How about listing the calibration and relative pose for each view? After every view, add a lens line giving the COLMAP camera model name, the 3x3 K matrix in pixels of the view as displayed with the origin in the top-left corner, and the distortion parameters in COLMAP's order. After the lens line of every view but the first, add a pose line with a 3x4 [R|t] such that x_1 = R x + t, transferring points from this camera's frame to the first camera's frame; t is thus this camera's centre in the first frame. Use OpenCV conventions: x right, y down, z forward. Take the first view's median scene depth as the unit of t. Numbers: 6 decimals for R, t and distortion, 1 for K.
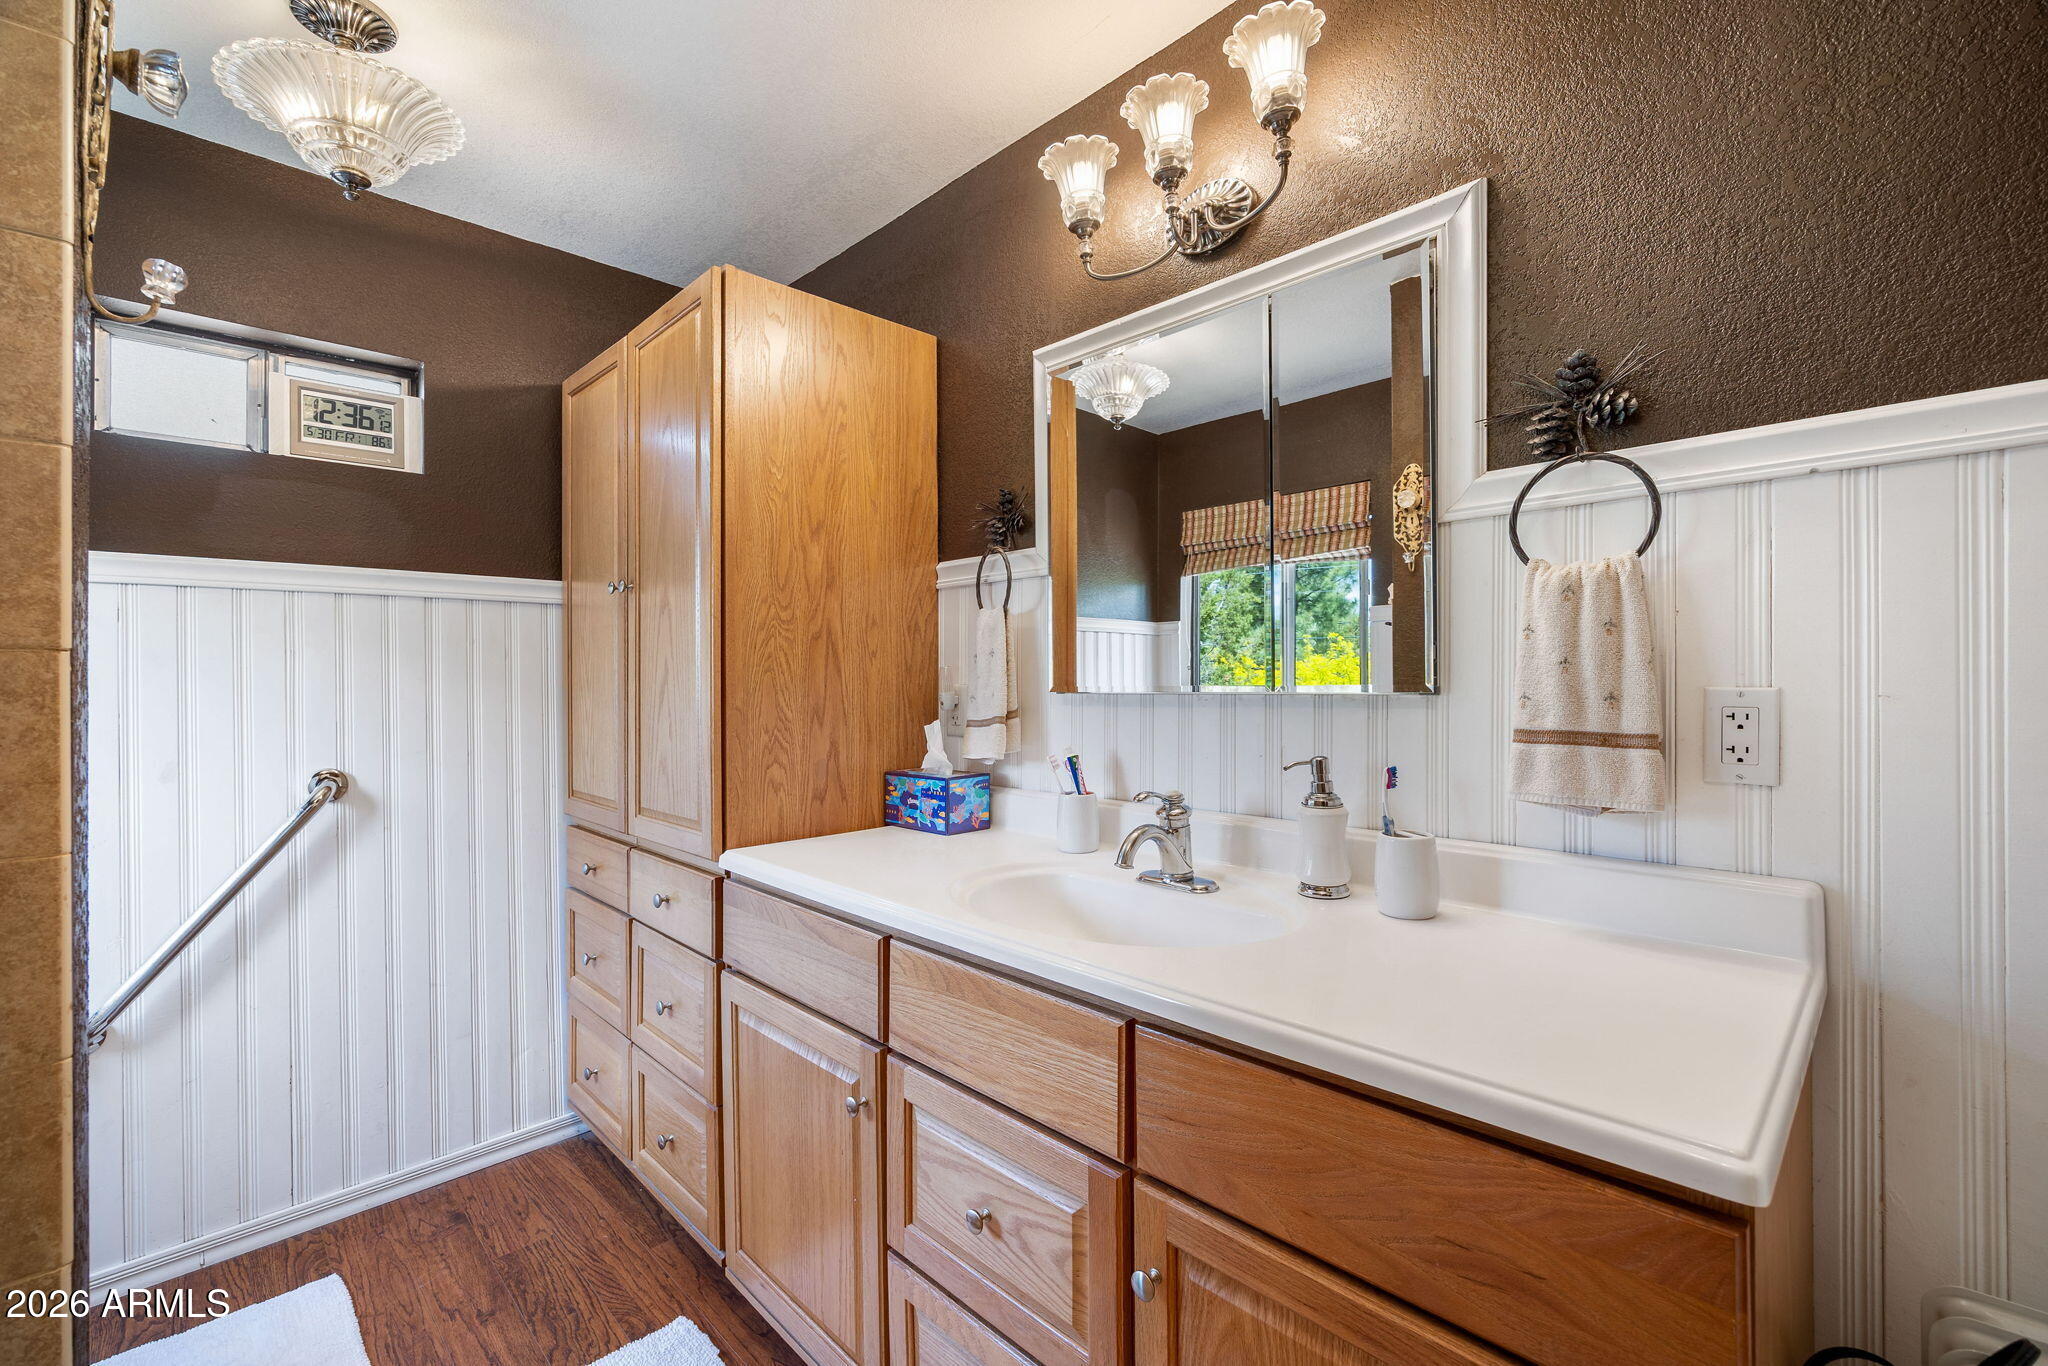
lens RADIAL K [[873.4, 0, 1032.0], [0, 873.4, 679.2], [0, 0, 1]] dist [-0.001643, -0.000176]
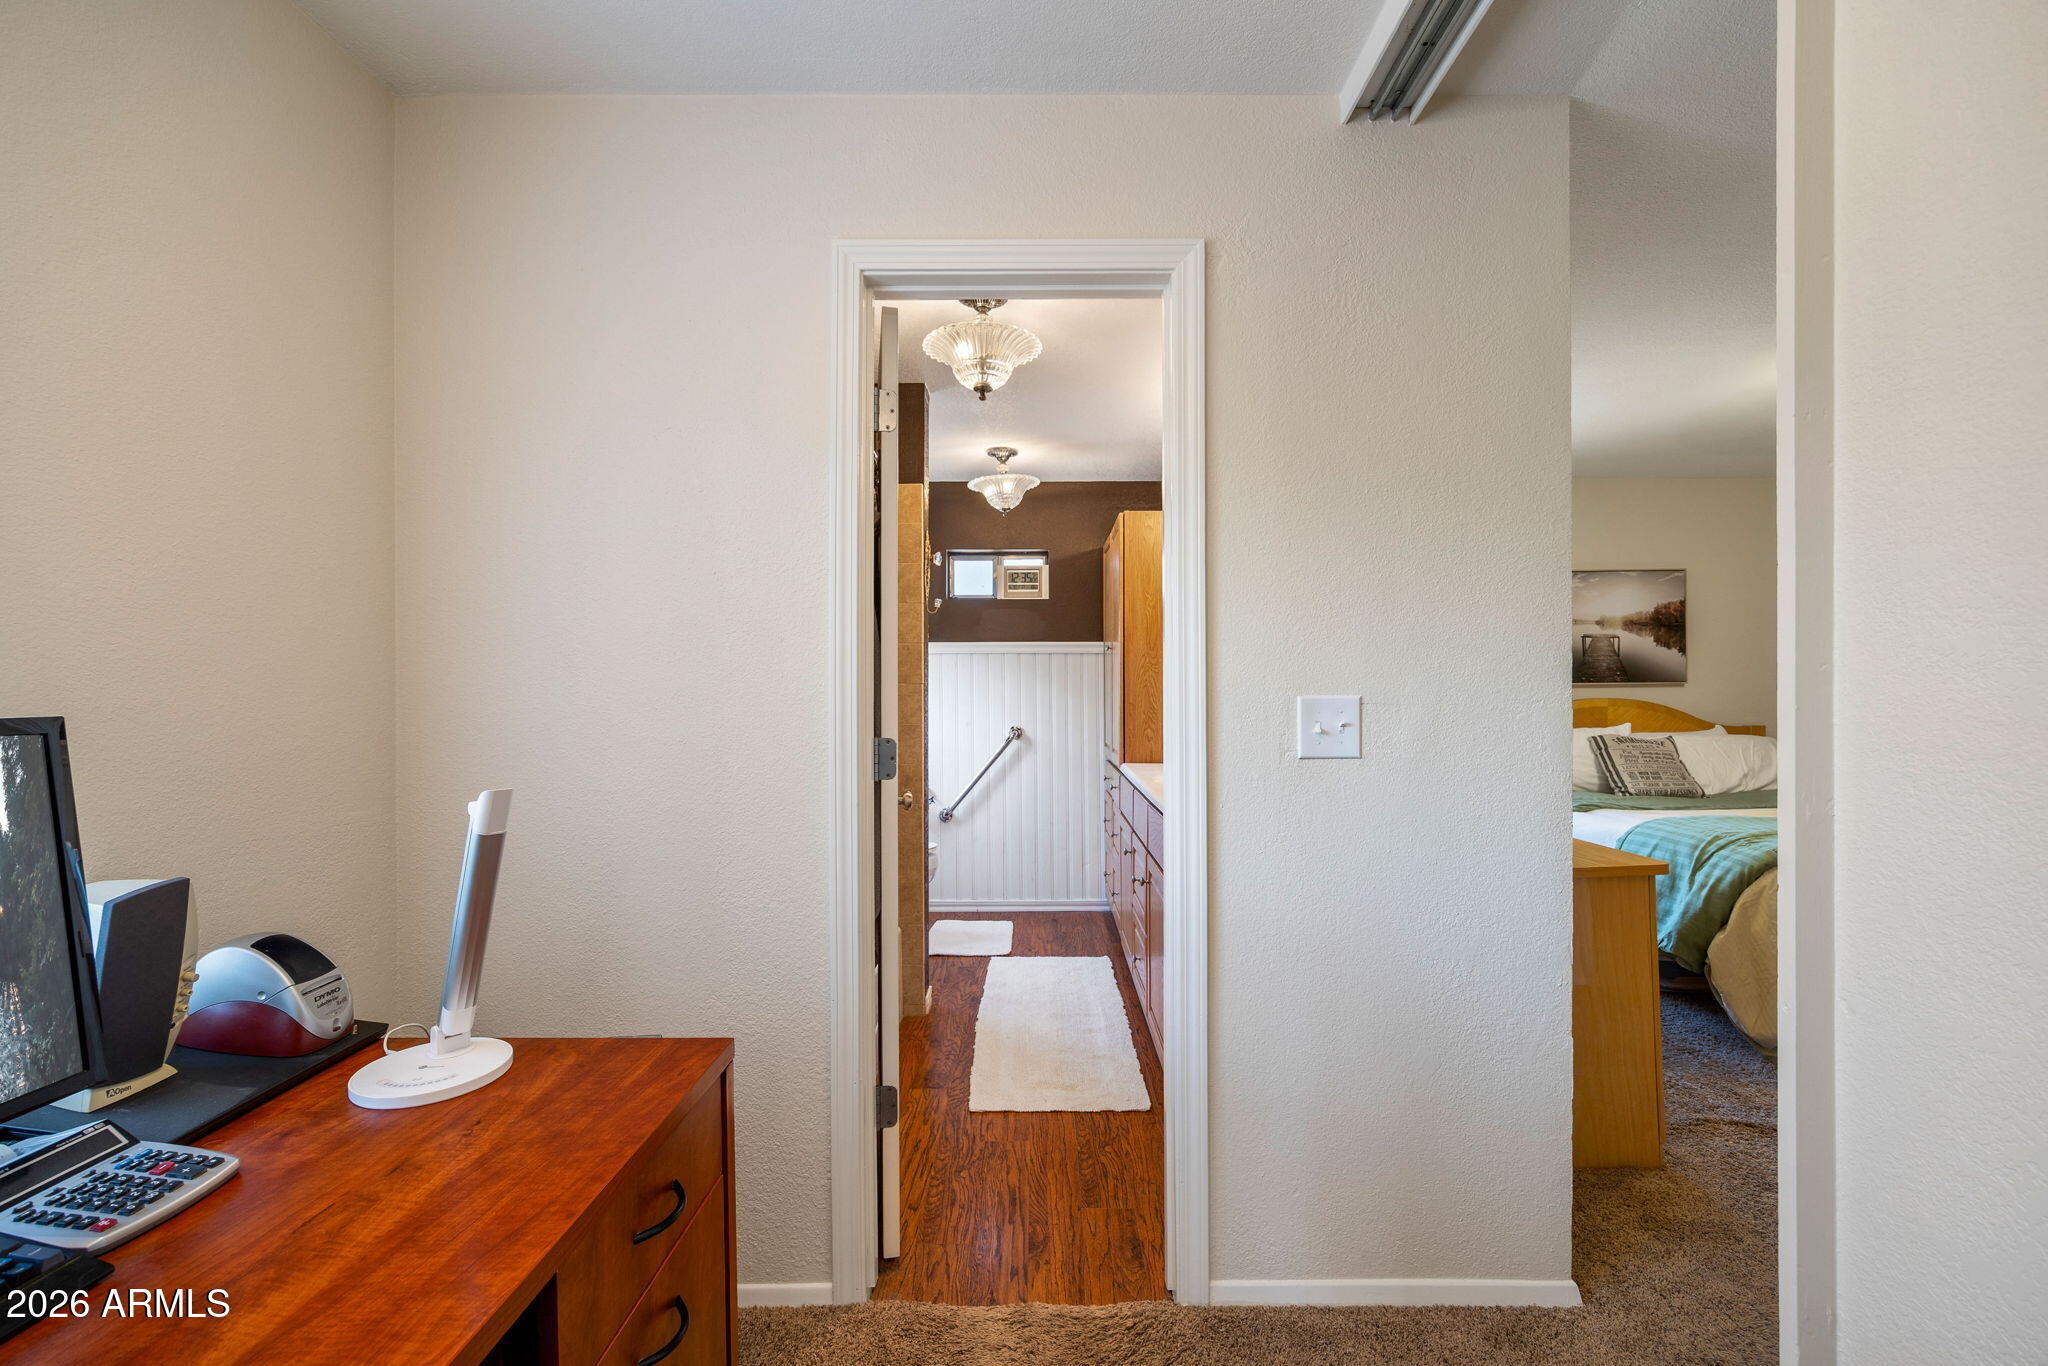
lens RADIAL K [[873.4, 0, 1022.0], [0, 873.4, 685.7], [0, 0, 1]] dist [-0.001643, -0.000176]
pose [[0.690862, 0.008257, -0.722940, 0.936478], [-0.007073, 0.999964, 0.004662, -0.019121], [0.722952, 0.001893, 0.690895, -0.649623]]
